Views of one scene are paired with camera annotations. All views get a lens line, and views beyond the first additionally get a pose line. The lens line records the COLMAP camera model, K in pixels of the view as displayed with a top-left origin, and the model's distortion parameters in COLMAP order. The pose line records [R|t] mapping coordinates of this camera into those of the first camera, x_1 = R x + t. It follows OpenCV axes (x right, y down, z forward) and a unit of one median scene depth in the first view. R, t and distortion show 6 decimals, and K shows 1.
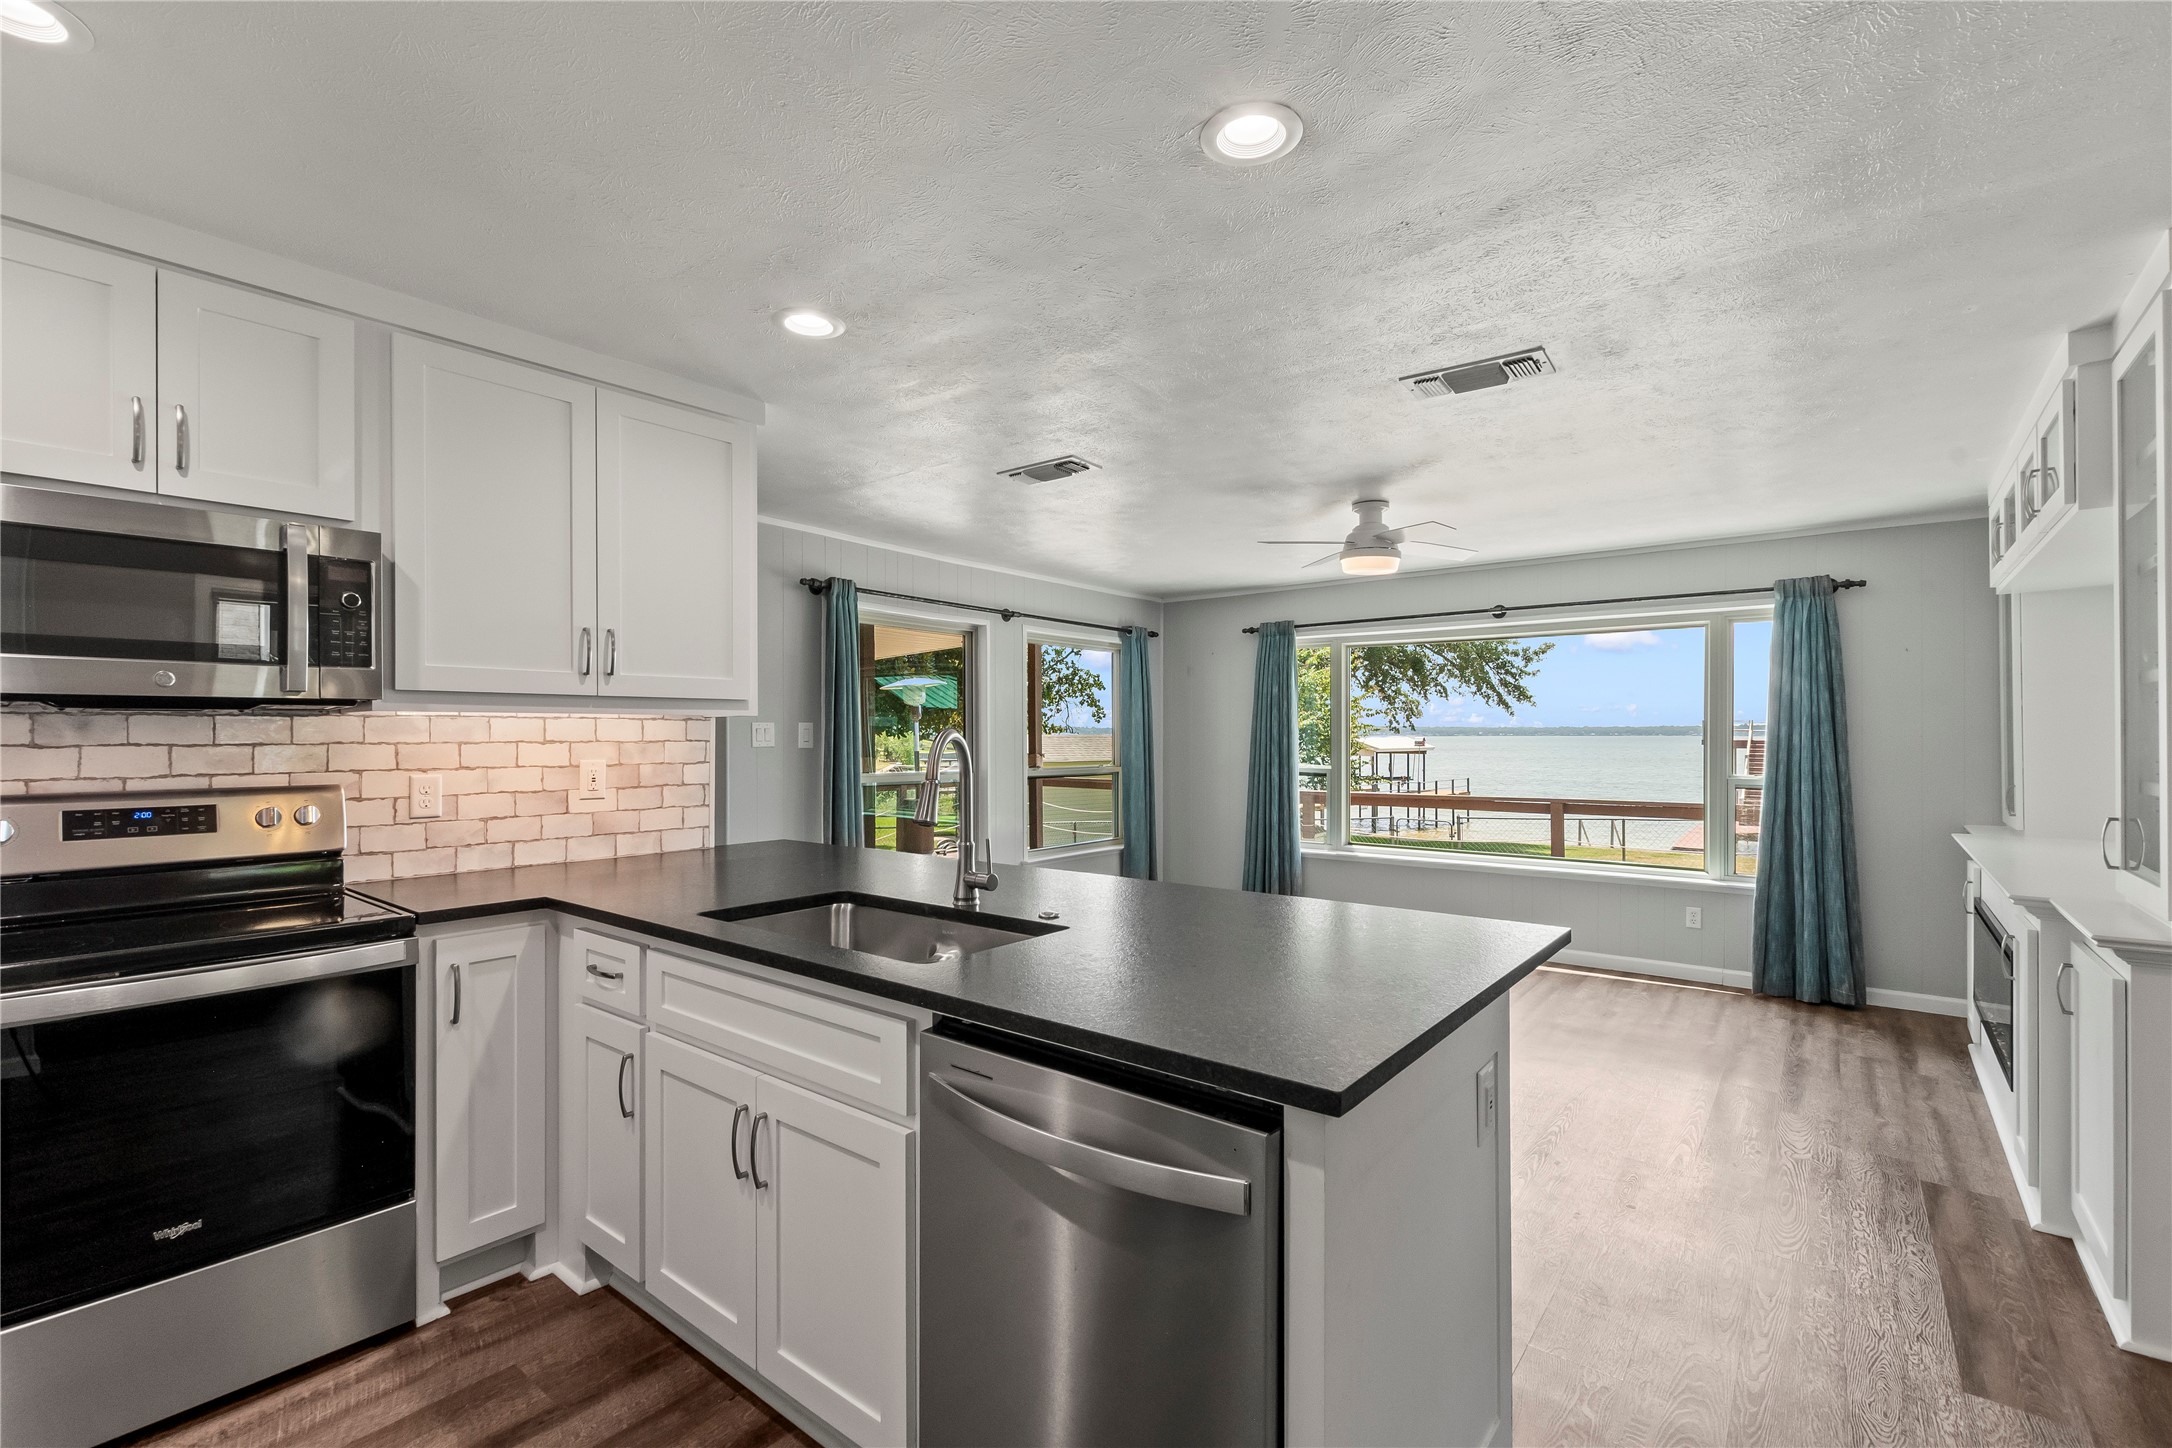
lens RADIAL K [[966.0, 0, 1061.7], [0, 966.0, 739.8], [0, 0, 1]] dist [0.008927, -0.001086]
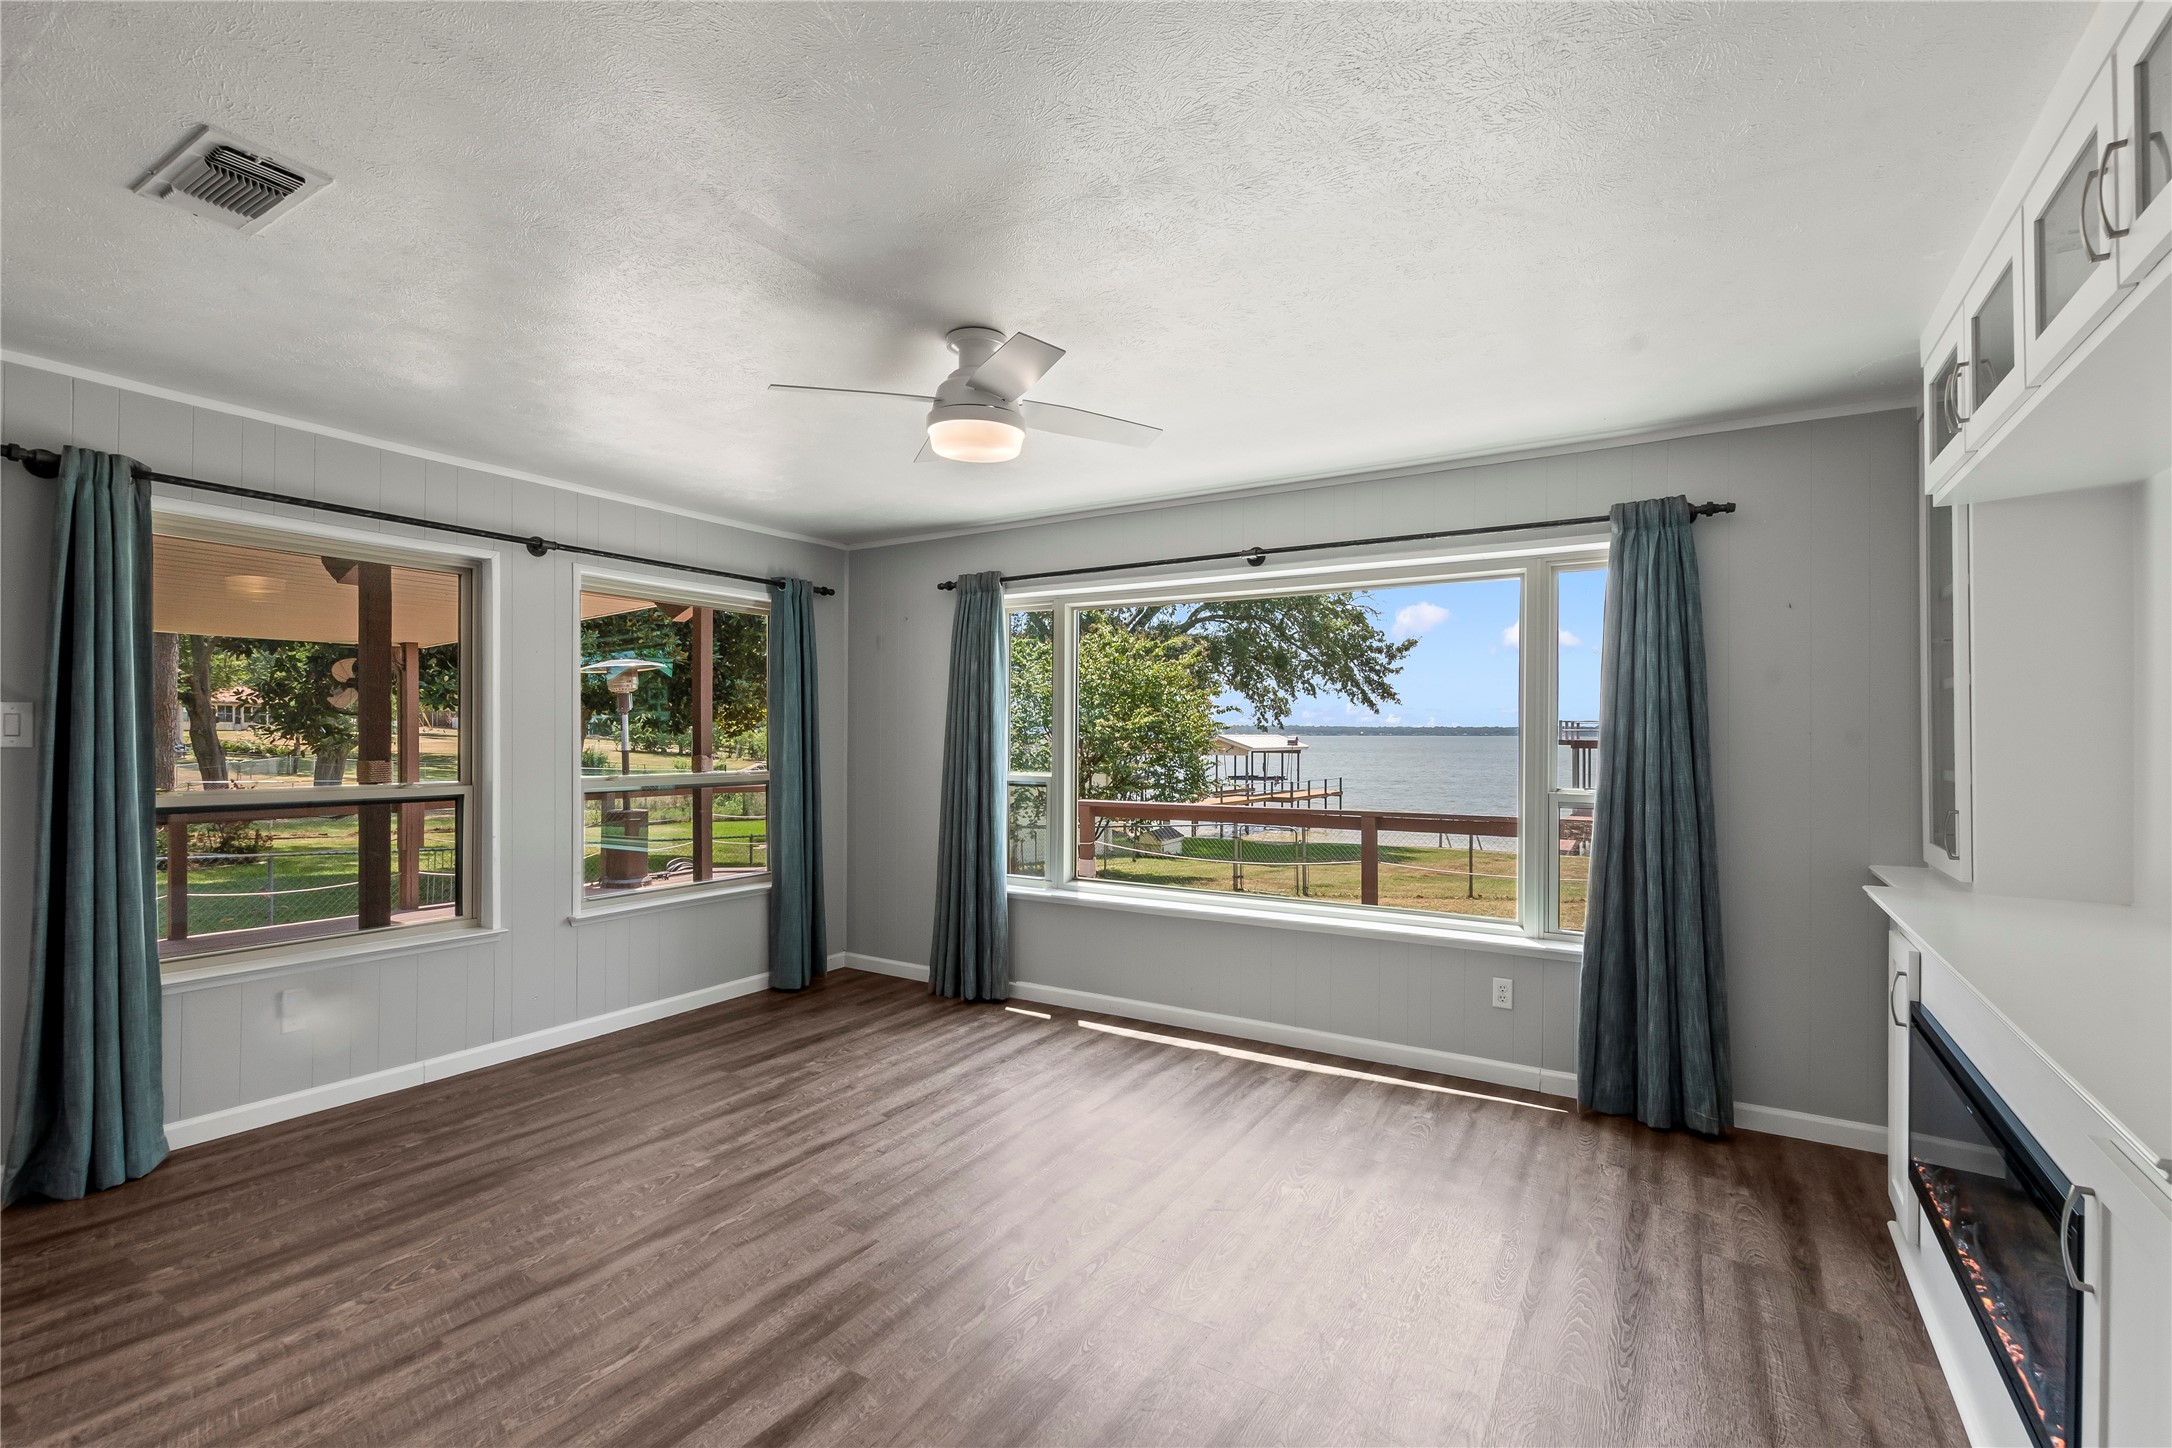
lens RADIAL K [[966.0, 0, 1068.0], [0, 966.0, 738.4], [0, 0, 1]] dist [0.008927, -0.001086]
pose [[0.994039, 0.003026, 0.108987, 0.292347], [-0.003082, 0.999995, 0.000343, 0.001130], [-0.108986, -0.000677, 0.994043, 0.378069]]
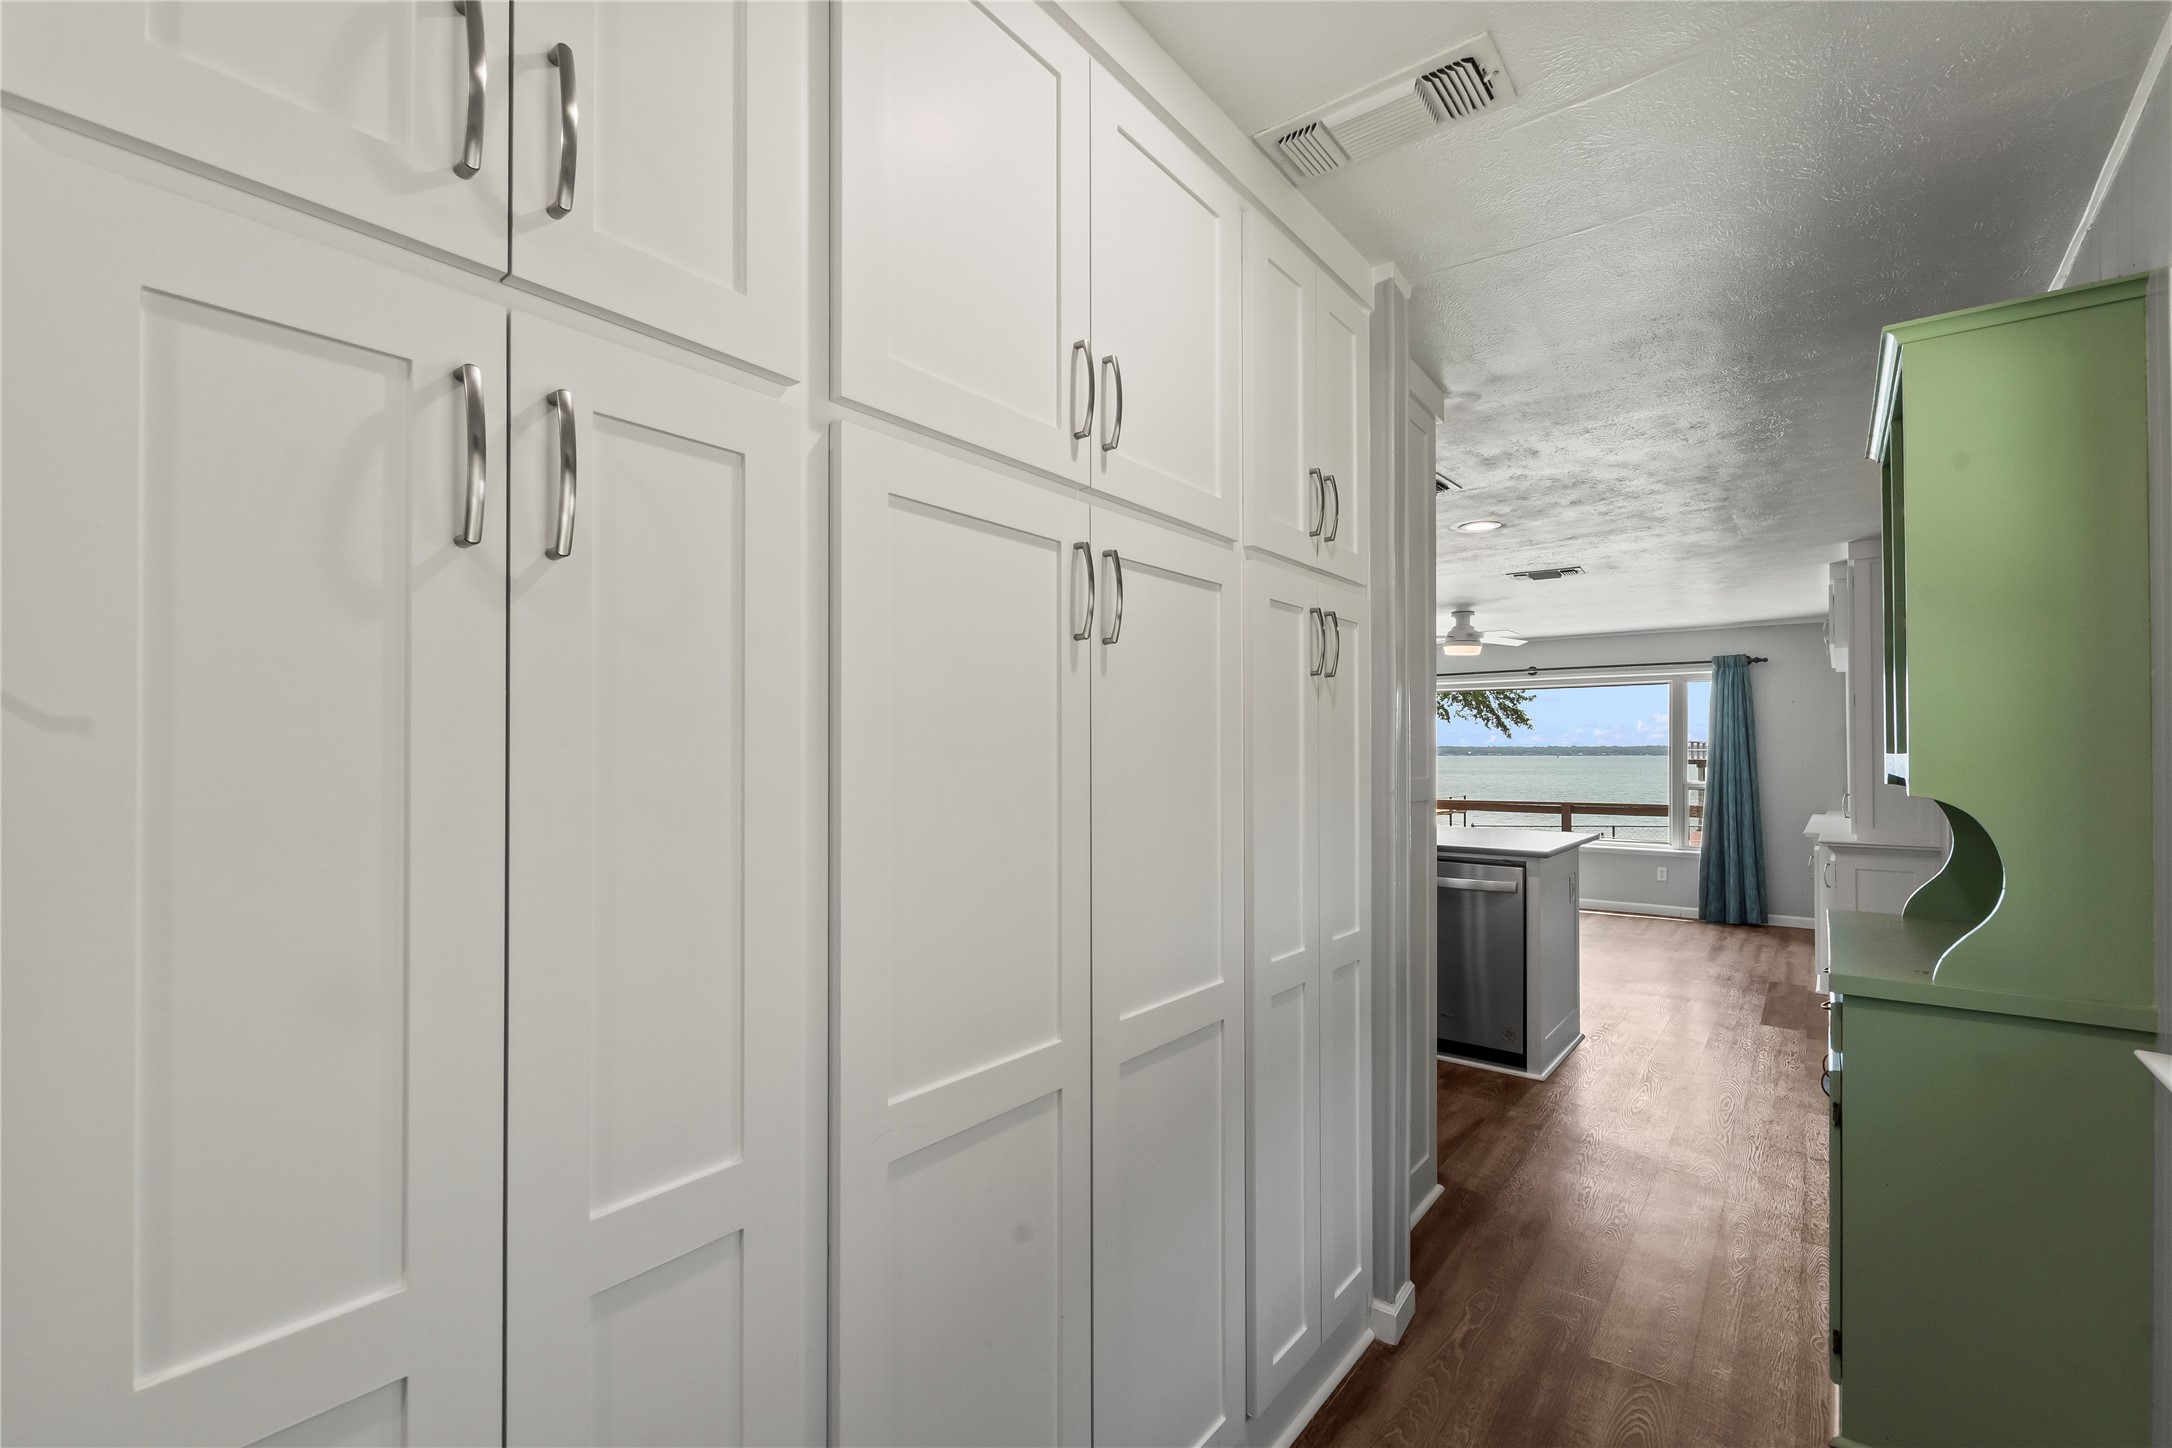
lens RADIAL K [[966.0, 0, 1056.1], [0, 966.0, 752.6], [0, 0, 1]] dist [0.008927, -0.001086]
pose [[0.999973, 0.002399, 0.007005, -0.349091], [-0.002357, 0.999979, -0.005974, 0.003363], [-0.007020, 0.005958, 0.999958, -0.580579]]
